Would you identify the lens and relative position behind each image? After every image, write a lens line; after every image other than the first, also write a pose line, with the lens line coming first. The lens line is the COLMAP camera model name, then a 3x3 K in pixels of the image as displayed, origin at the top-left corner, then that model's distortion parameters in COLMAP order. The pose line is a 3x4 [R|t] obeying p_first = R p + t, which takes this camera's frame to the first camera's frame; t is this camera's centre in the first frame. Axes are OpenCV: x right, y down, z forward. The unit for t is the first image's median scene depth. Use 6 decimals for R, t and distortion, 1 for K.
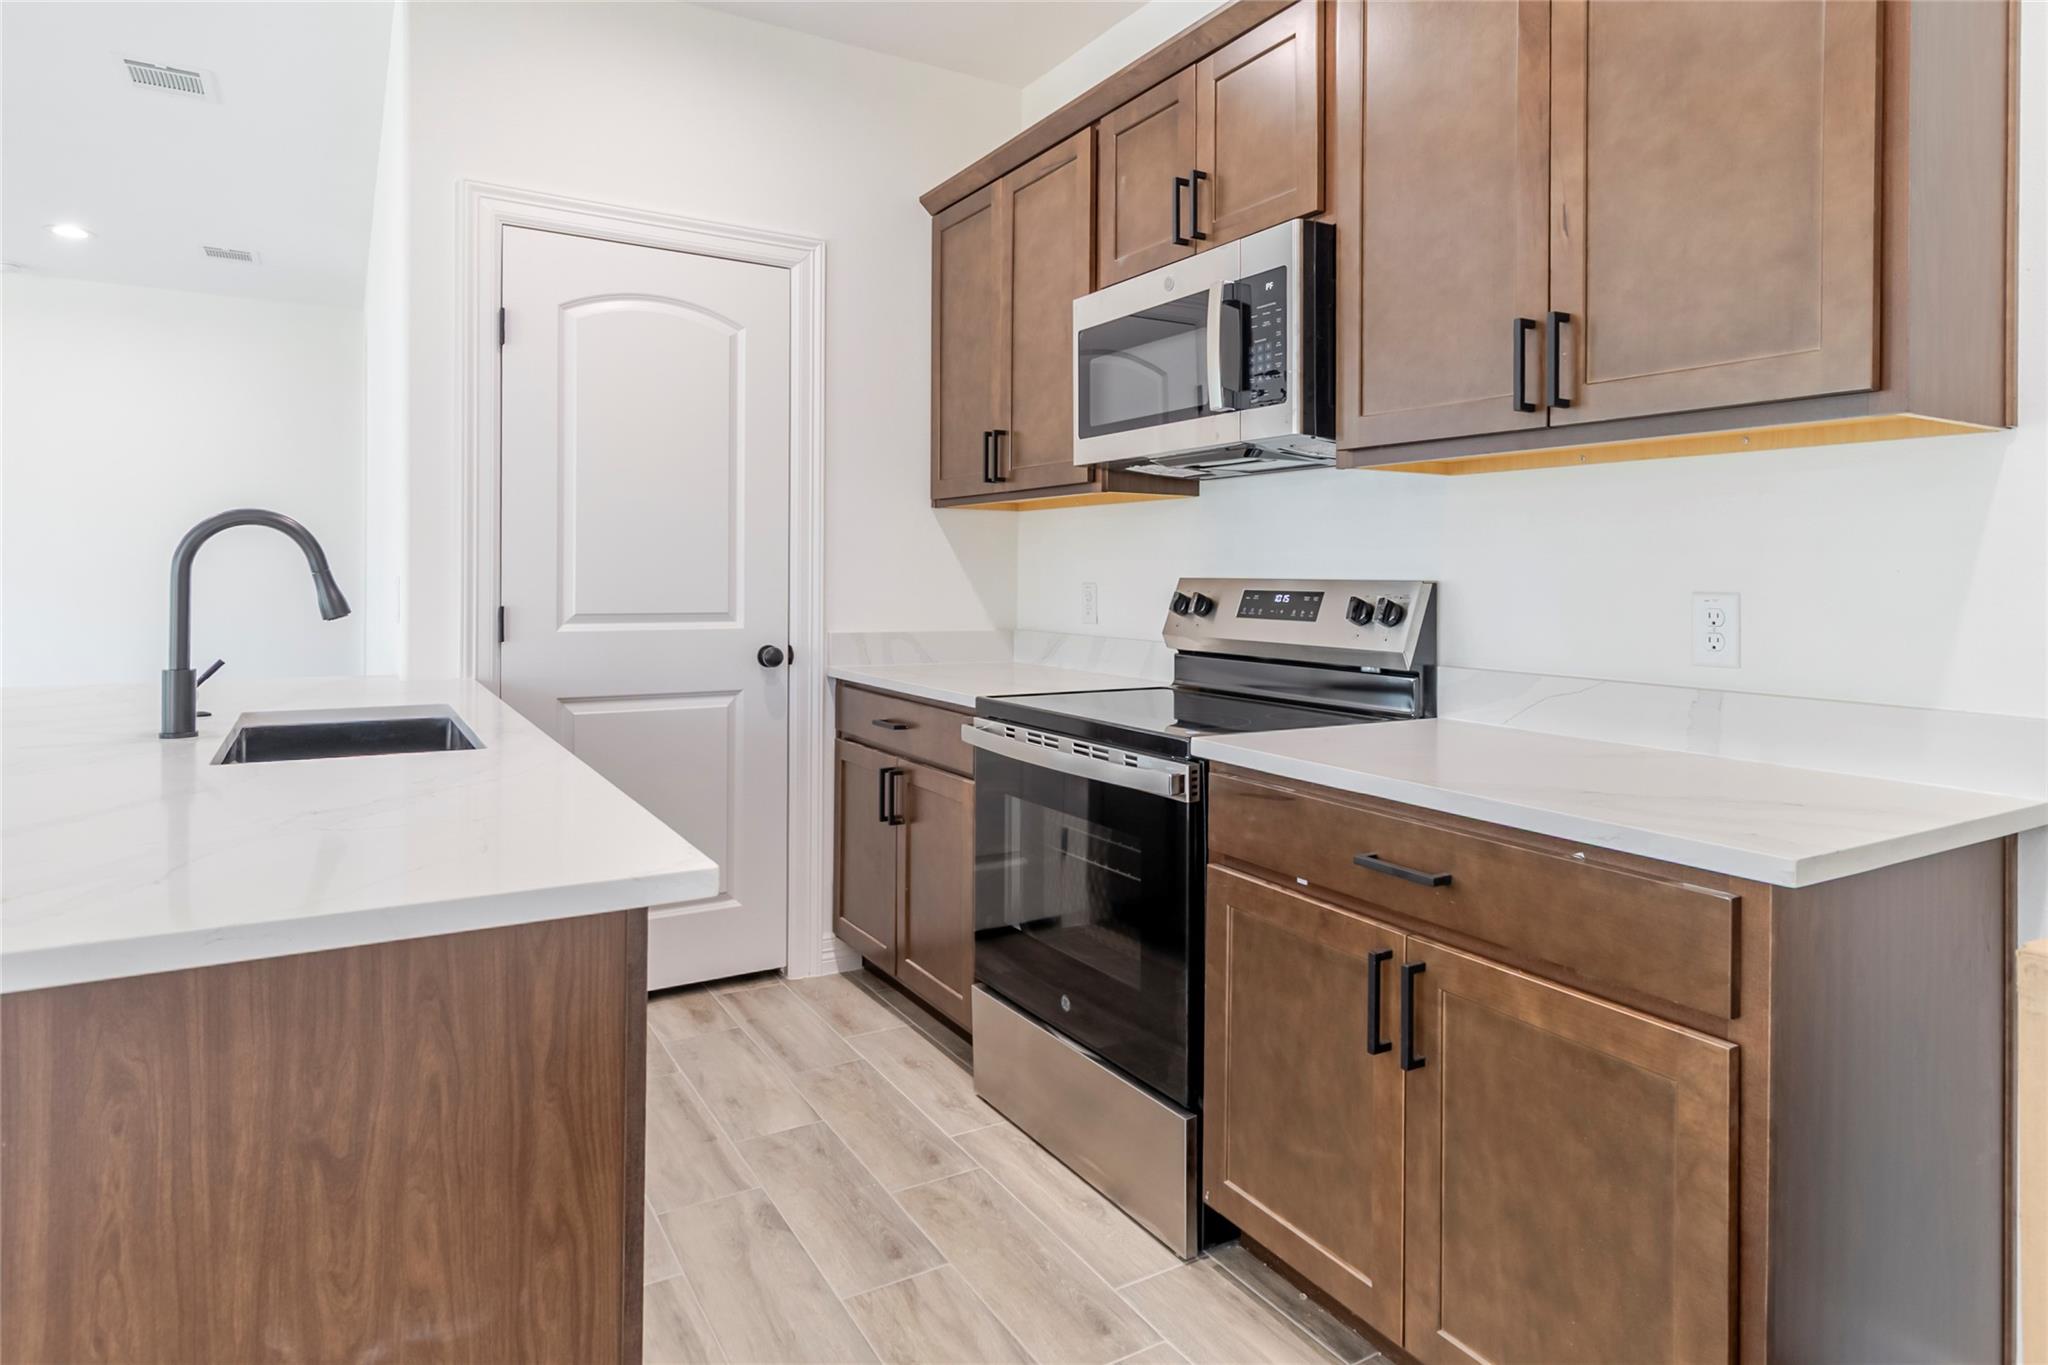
lens RADIAL K [[1152.5, 0, 1029.6], [0, 1152.5, 580.1], [0, 0, 1]] dist [0.003678, 0.001146]
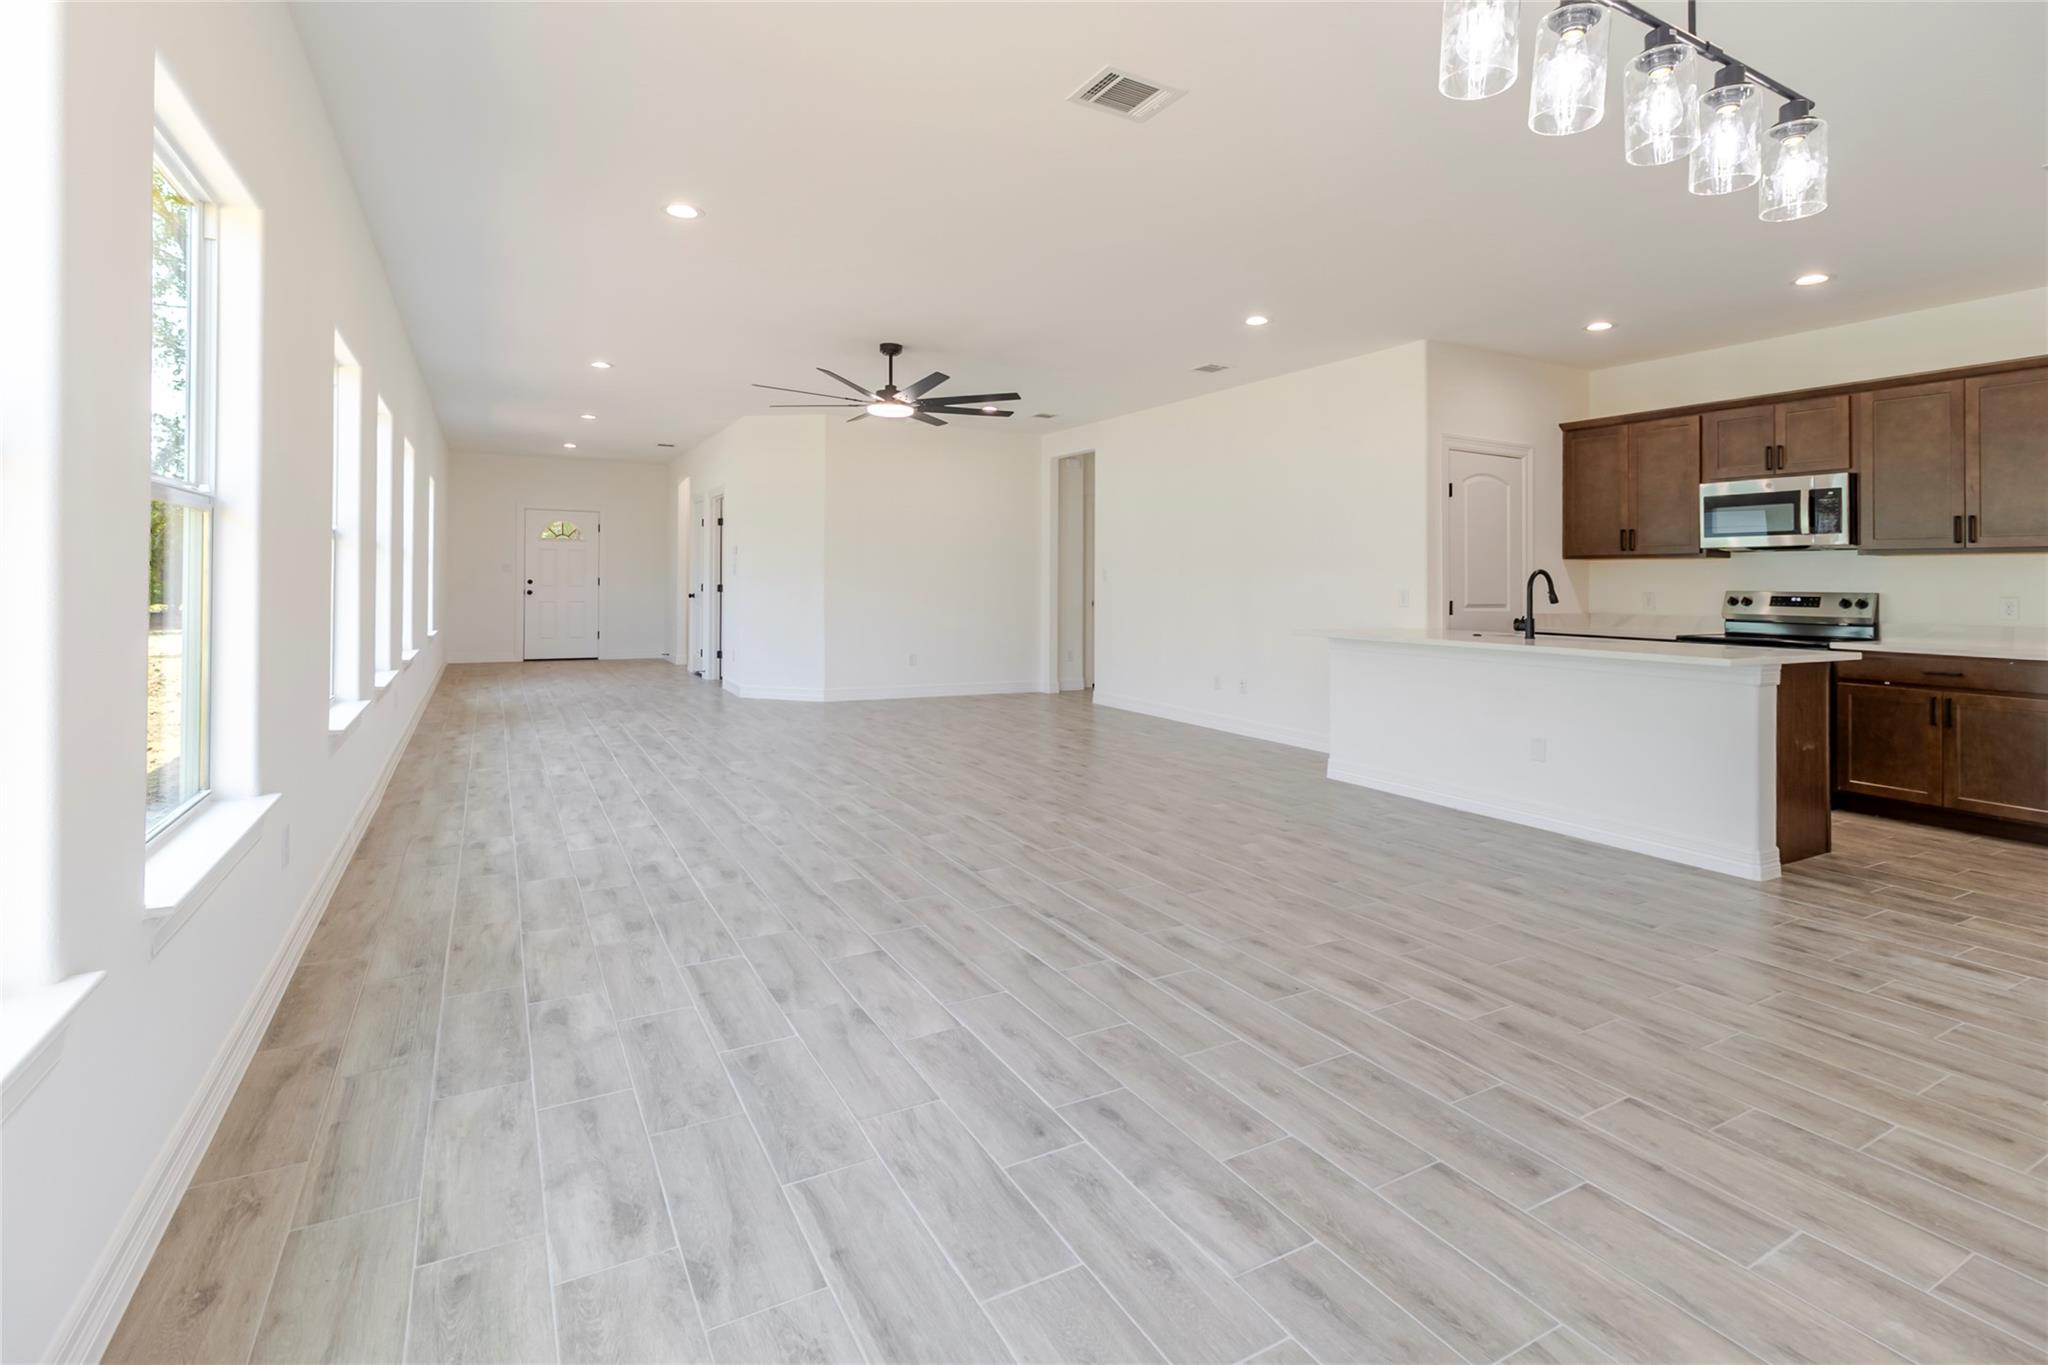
lens RADIAL K [[958.1, 0, 1043.5], [0, 958.1, 571.1], [0, 0, 1]] dist [0.004193, -0.001757]
pose [[0.999878, 0.004550, -0.014975, -2.086632], [-0.004799, 0.999851, -0.016611, -0.004450], [0.014897, 0.016680, 0.999750, -1.752307]]
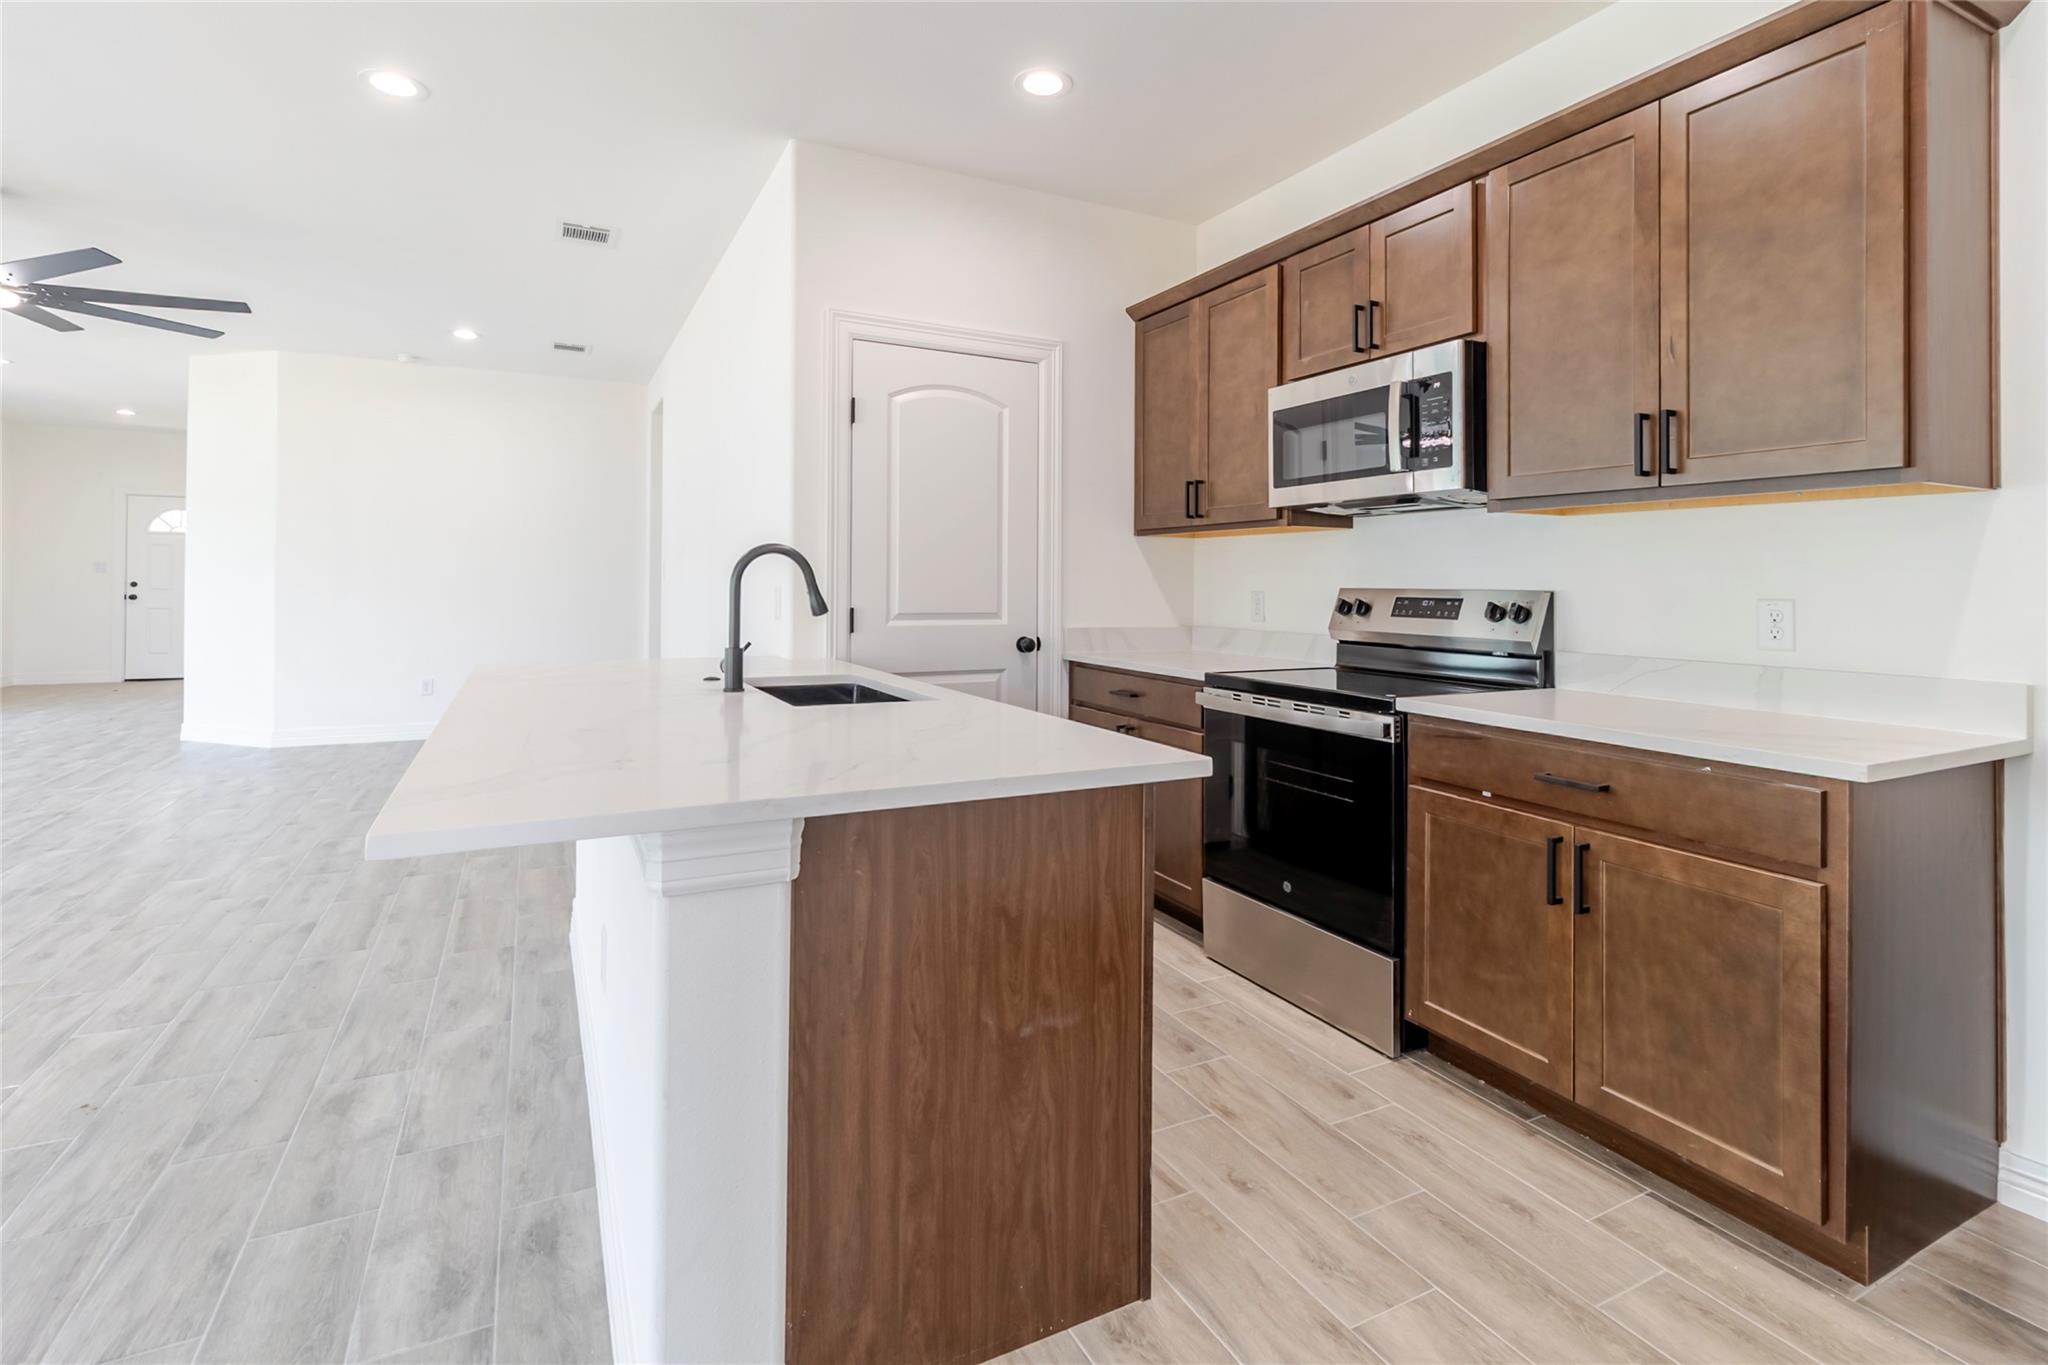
lens RADIAL K [[958.1, 0, 1033.1], [0, 958.1, 576.9], [0, 0, 1]] dist [0.004193, -0.001757]
pose [[0.998075, -0.000422, -0.062021, -0.258918], [-0.000285, 0.999935, -0.011389, -0.003074], [0.062022, 0.011385, 0.998010, -0.257350]]
